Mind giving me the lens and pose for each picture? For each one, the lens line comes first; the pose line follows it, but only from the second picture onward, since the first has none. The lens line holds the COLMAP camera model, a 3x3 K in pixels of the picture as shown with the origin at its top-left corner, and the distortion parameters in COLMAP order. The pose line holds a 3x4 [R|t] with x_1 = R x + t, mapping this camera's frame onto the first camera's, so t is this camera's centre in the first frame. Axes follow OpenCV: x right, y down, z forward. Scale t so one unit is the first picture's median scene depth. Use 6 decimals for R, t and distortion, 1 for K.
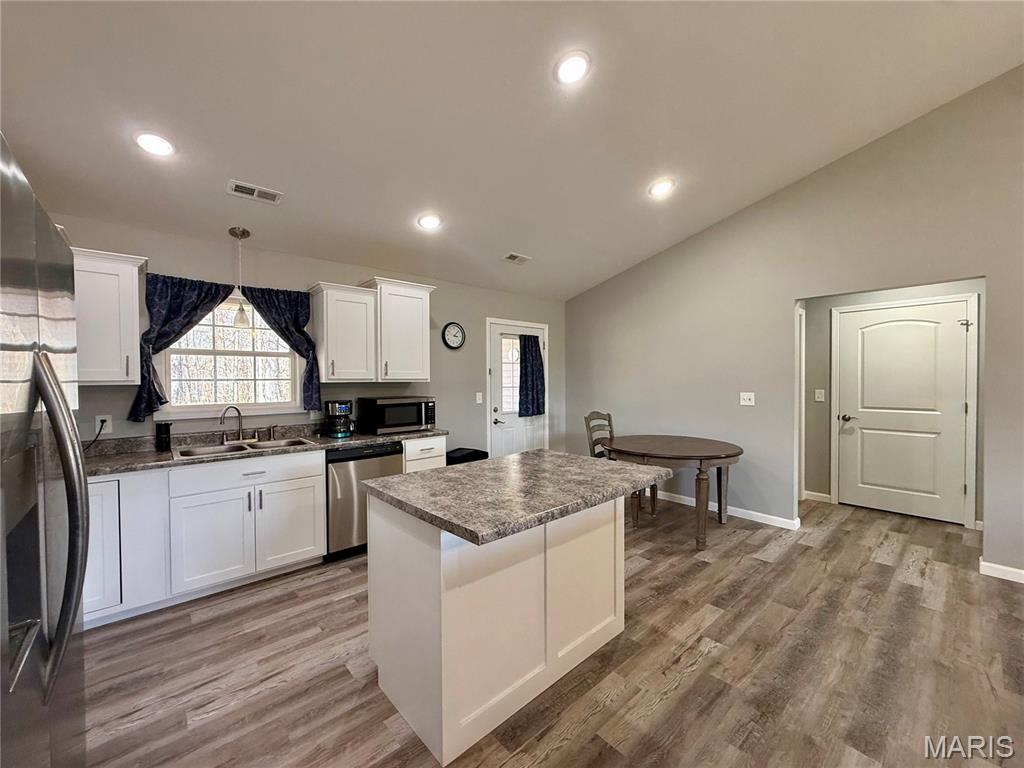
lens RADIAL K [[408.8, 0, 510.6], [0, 408.8, 383.0], [0, 0, 1]] dist [-0.002175, 0.001019]
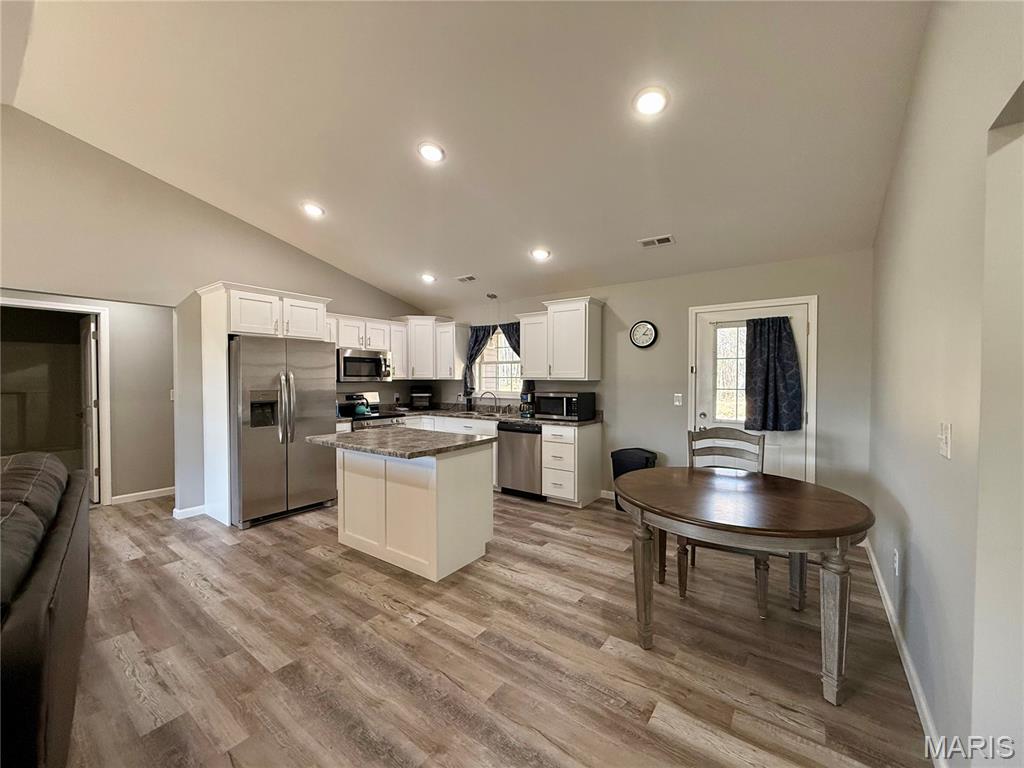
lens RADIAL K [[408.8, 0, 510.0], [0, 408.8, 380.7], [0, 0, 1]] dist [-0.002175, 0.001019]
pose [[0.207397, 0.013294, -0.978166, 1.196995], [-0.012779, 0.999859, 0.010880, -0.016263], [0.978173, 0.010243, 0.207538, 0.750336]]
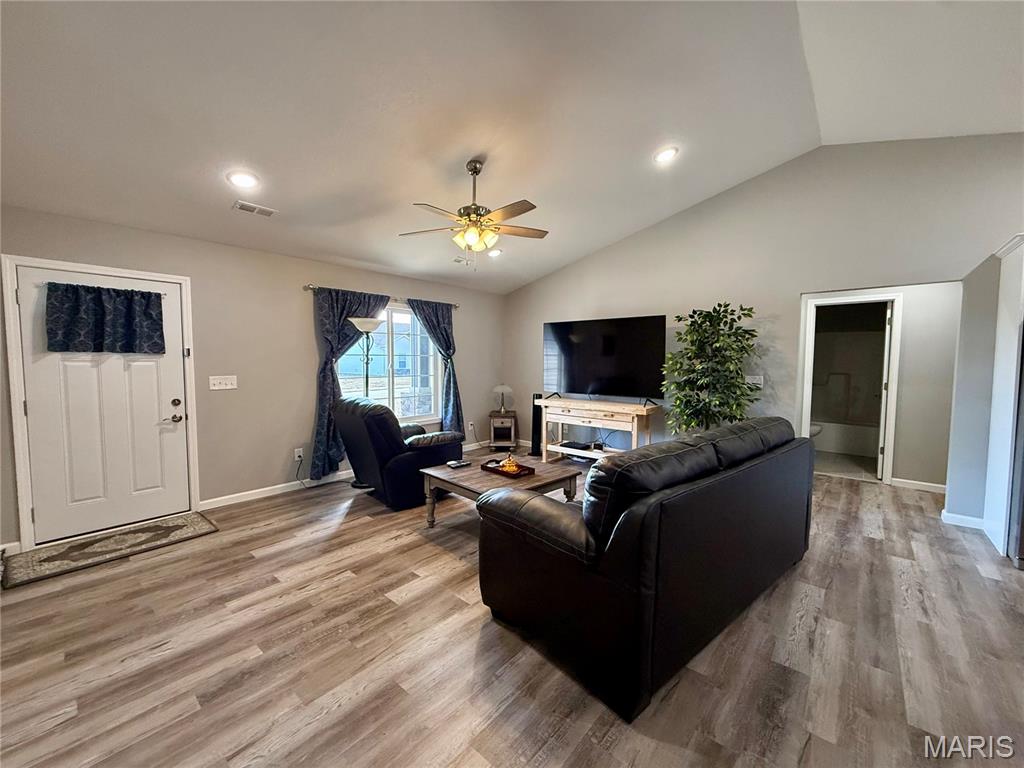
lens RADIAL K [[408.8, 0, 511.0], [0, 408.8, 381.9], [0, 0, 1]] dist [-0.002175, 0.001019]
pose [[-0.990183, 0.008474, -0.139518, 1.069126], [-0.001033, 0.997690, 0.067928, -0.020538], [0.139771, 0.067405, -0.987887, 0.950496]]
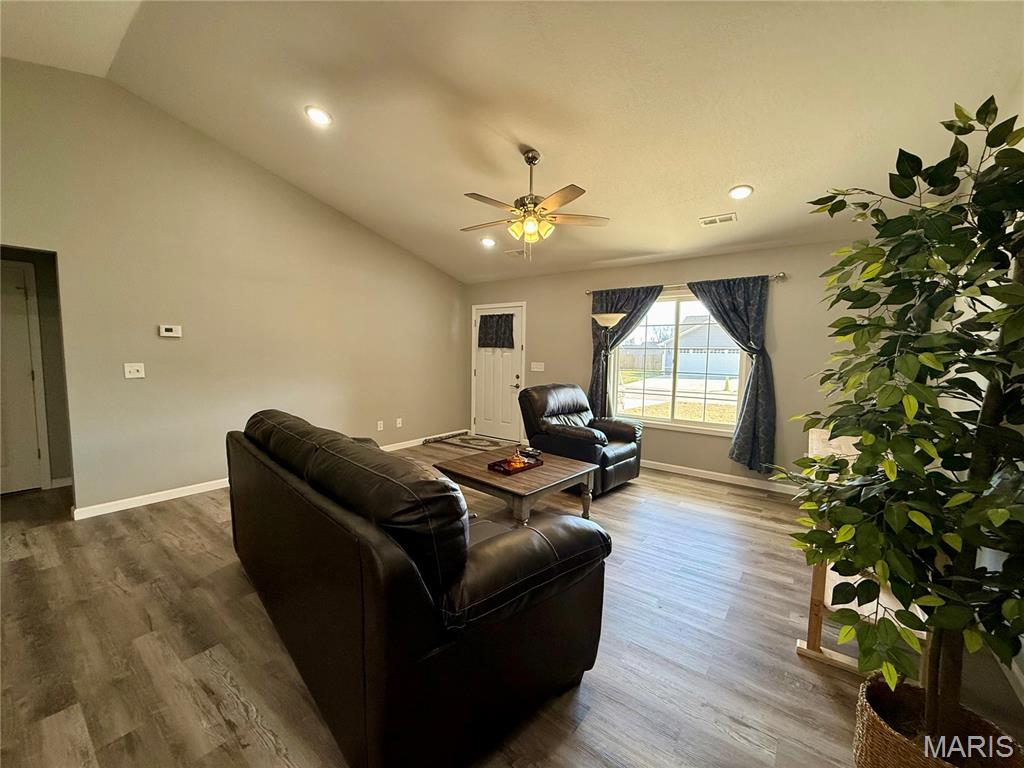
lens RADIAL K [[408.8, 0, 515.2], [0, 408.8, 389.6], [0, 0, 1]] dist [-0.002175, 0.001019]
pose [[-0.204719, -0.091627, 0.974523, -0.162569], [-0.004146, 0.995681, 0.092746, -0.003118], [-0.978812, 0.014947, -0.204215, 0.035319]]
